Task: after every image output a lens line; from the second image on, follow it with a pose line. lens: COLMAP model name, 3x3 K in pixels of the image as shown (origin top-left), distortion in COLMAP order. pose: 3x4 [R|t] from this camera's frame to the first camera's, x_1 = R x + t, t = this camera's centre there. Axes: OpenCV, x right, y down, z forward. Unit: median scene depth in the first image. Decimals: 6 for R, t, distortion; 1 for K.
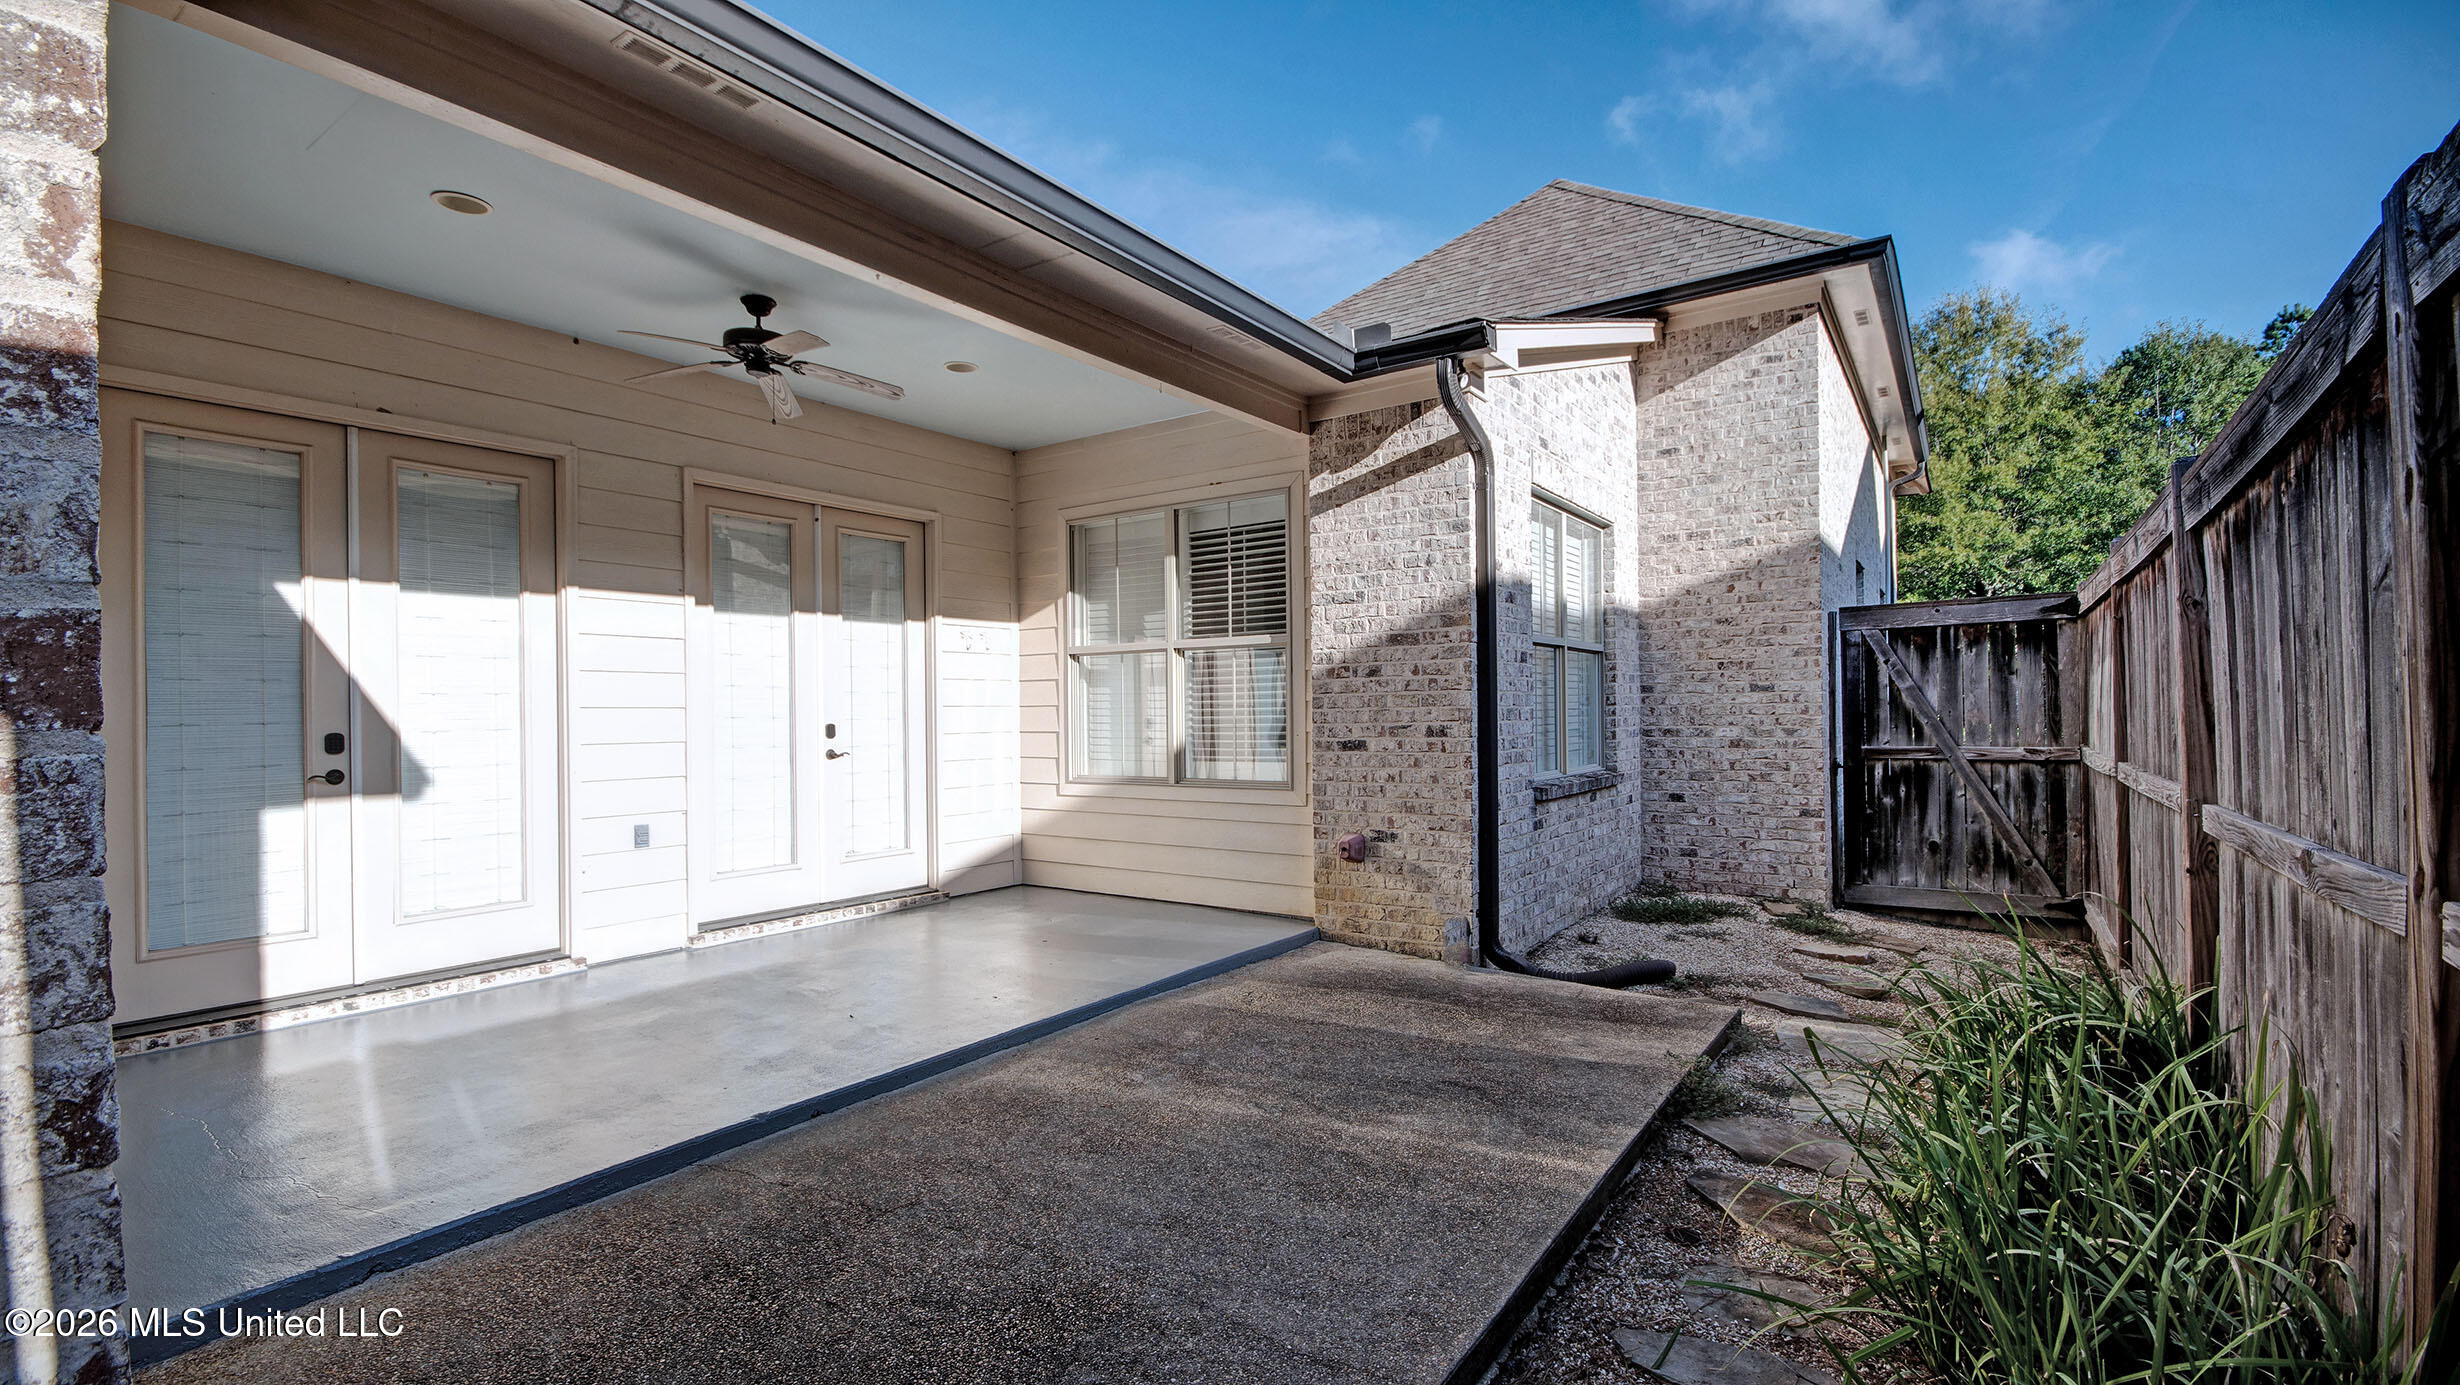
lens RADIAL K [[1066.8, 0, 1229.8], [0, 1066.8, 710.0], [0, 0, 1]] dist [0.012540, -0.014097]
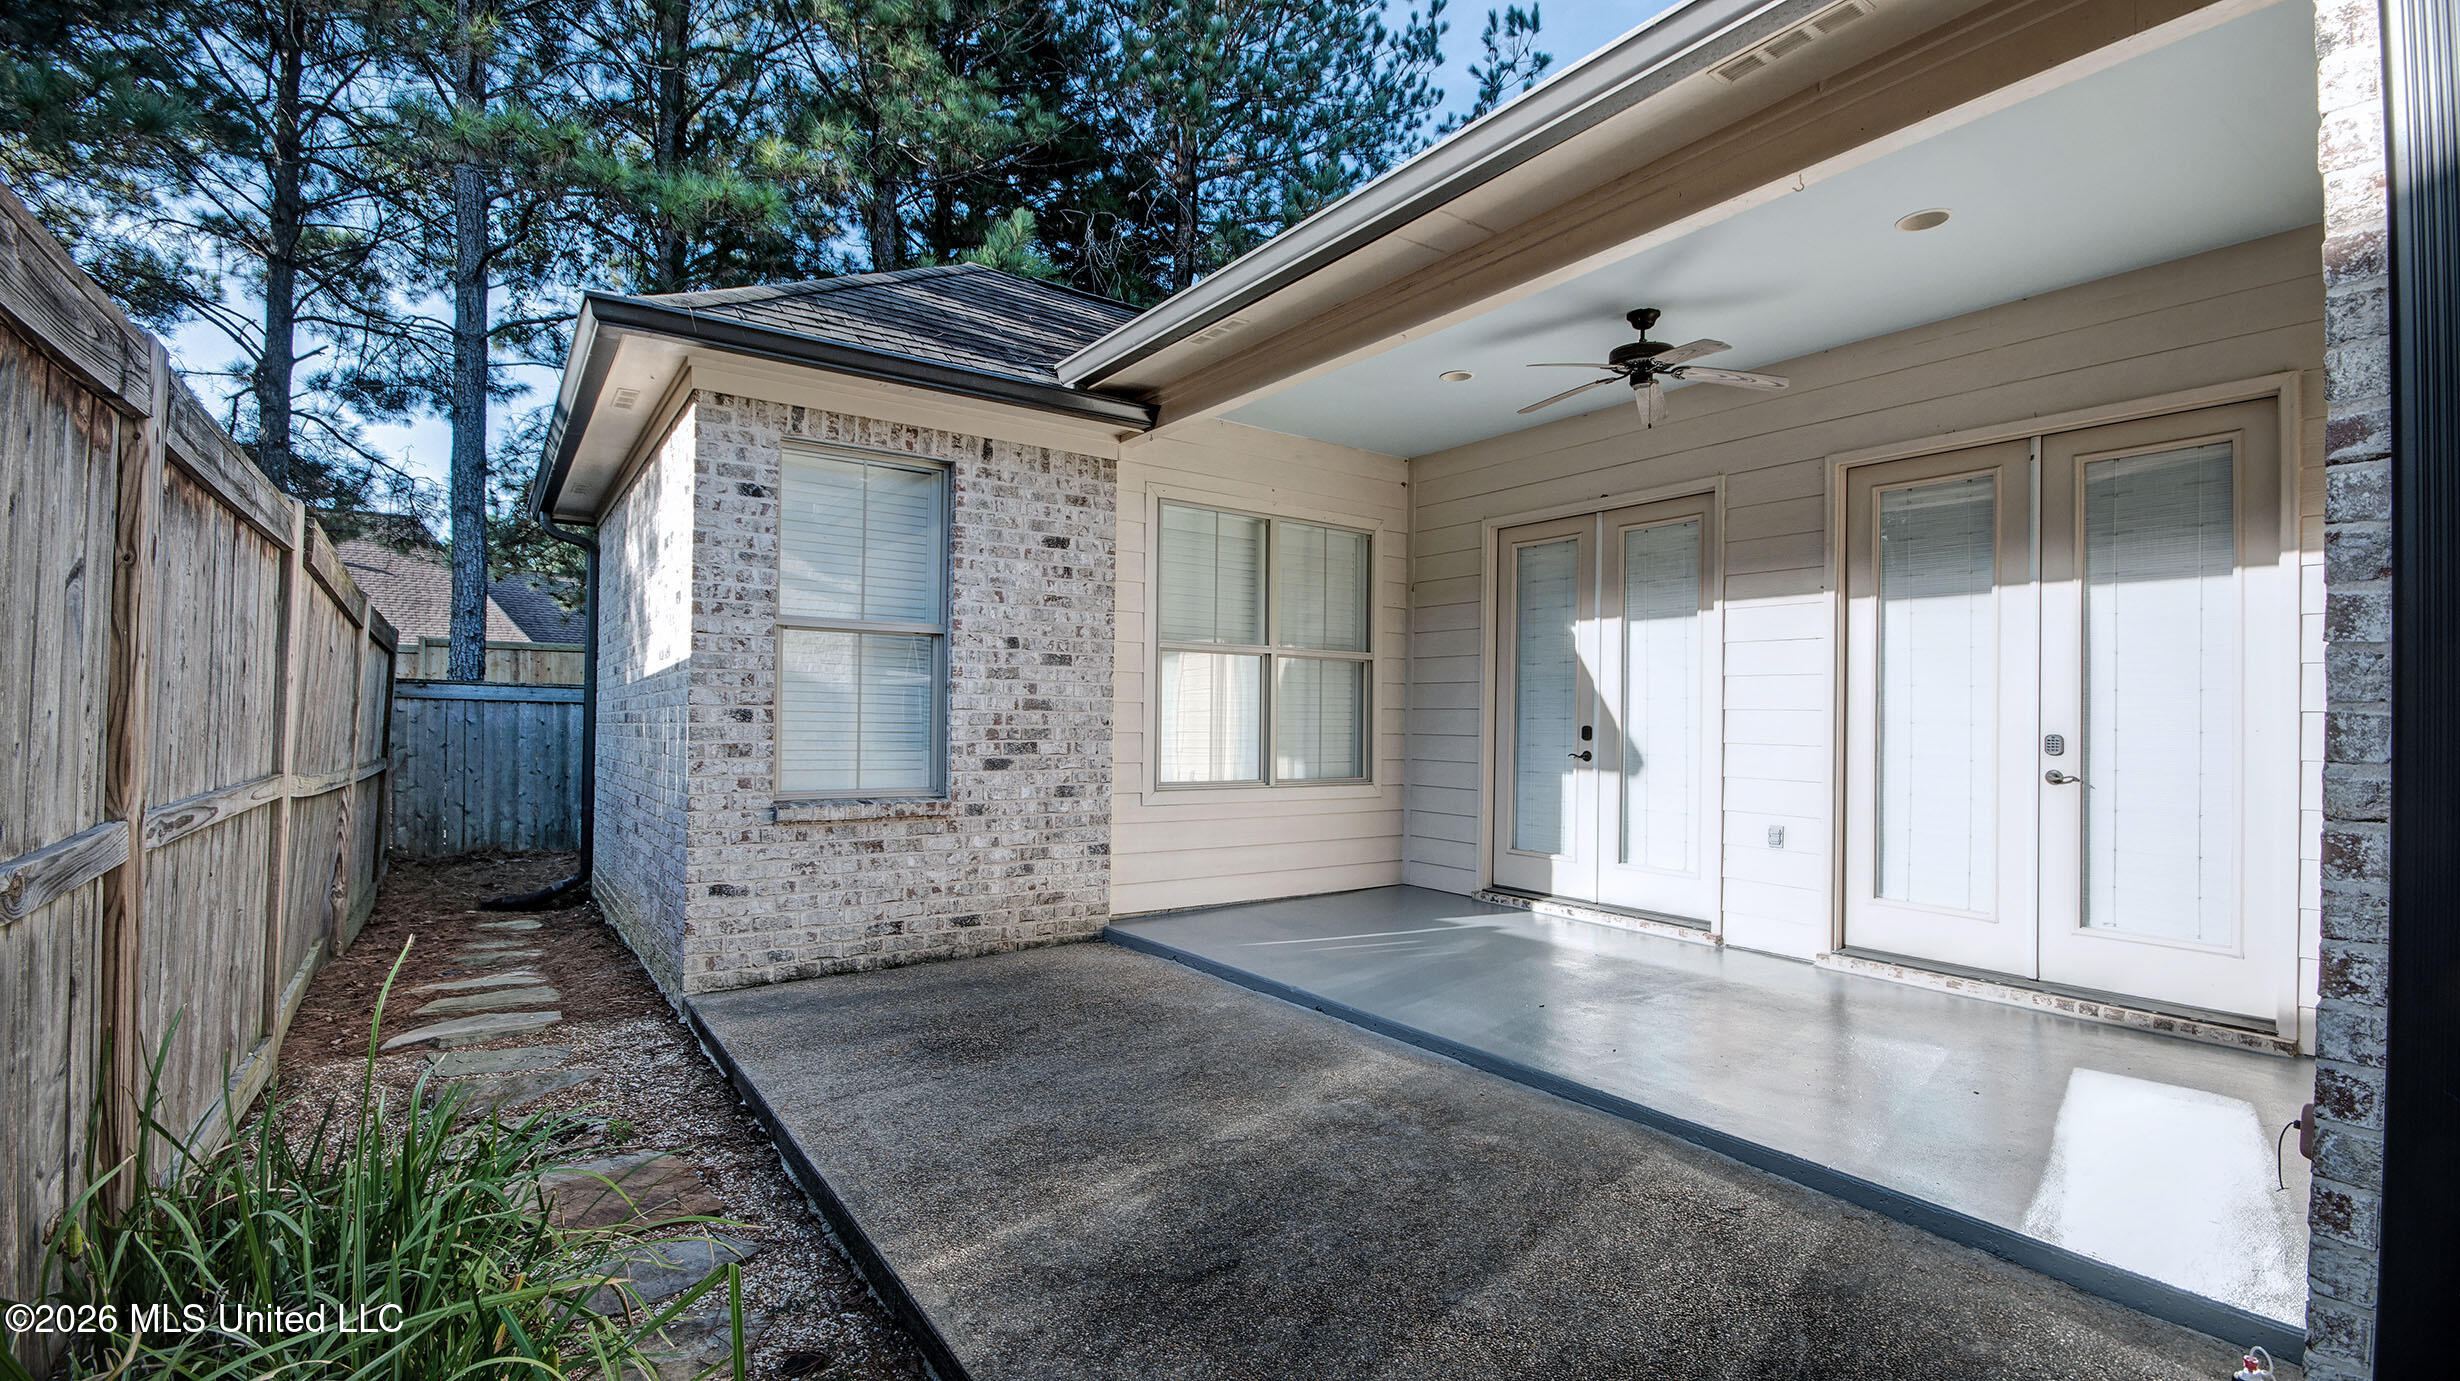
lens RADIAL K [[1066.8, 0, 1229.8], [0, 1066.8, 708.0], [0, 0, 1]] dist [0.012540, -0.014097]
pose [[-0.331587, -0.000488, -0.943424, 0.775256], [-0.010112, 0.999944, 0.003037, -0.002915], [0.943370, 0.010547, -0.331574, 1.125724]]
